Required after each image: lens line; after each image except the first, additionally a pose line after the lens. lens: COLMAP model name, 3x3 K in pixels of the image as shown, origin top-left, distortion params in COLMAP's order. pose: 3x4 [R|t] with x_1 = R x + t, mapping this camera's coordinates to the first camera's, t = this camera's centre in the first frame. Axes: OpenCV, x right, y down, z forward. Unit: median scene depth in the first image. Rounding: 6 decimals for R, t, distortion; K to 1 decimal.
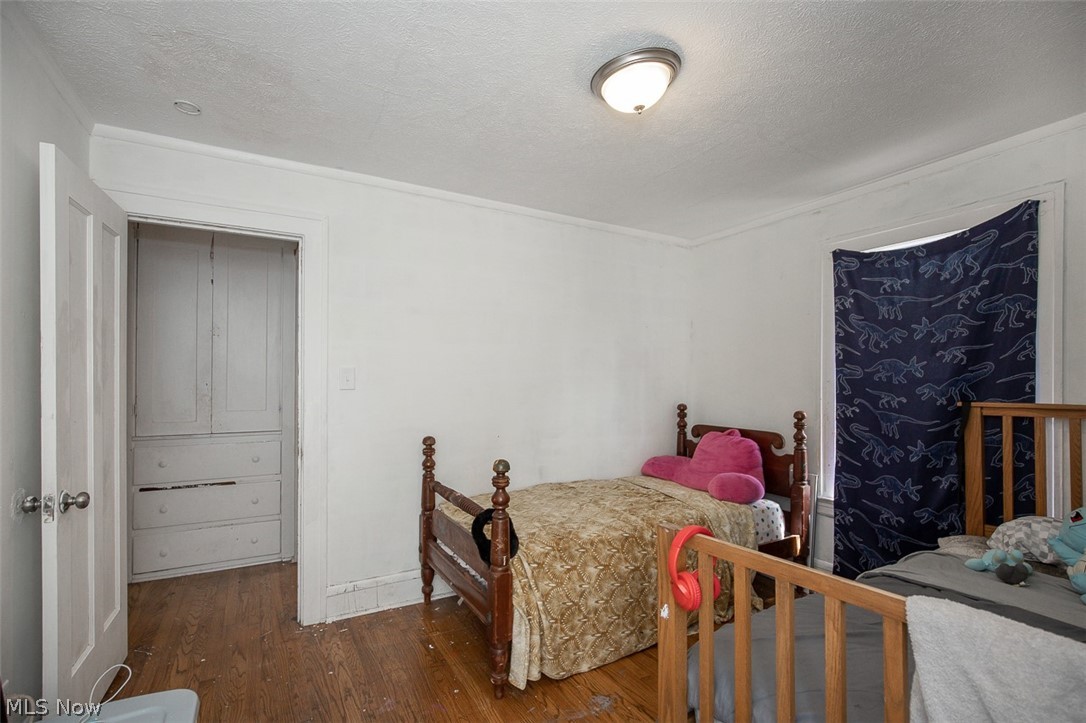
lens RADIAL K [[519.2, 0, 539.5], [0, 519.2, 376.1], [0, 0, 1]] dist [-0.001883, -0.000206]
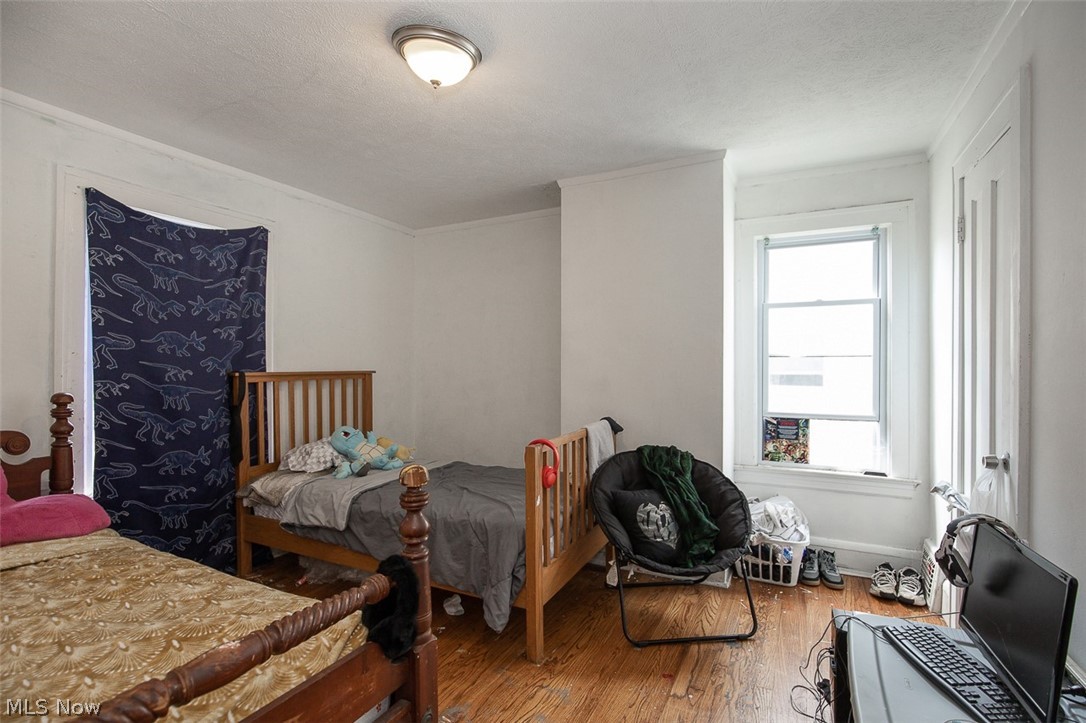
lens RADIAL K [[519.2, 0, 539.5], [0, 519.2, 376.1], [0, 0, 1]] dist [-0.001883, -0.000206]
pose [[-0.545592, -0.001242, 0.838050, -0.526903], [0.003814, 0.999985, 0.003965, 0.050097], [-0.838042, 0.005360, -0.545579, 0.951735]]
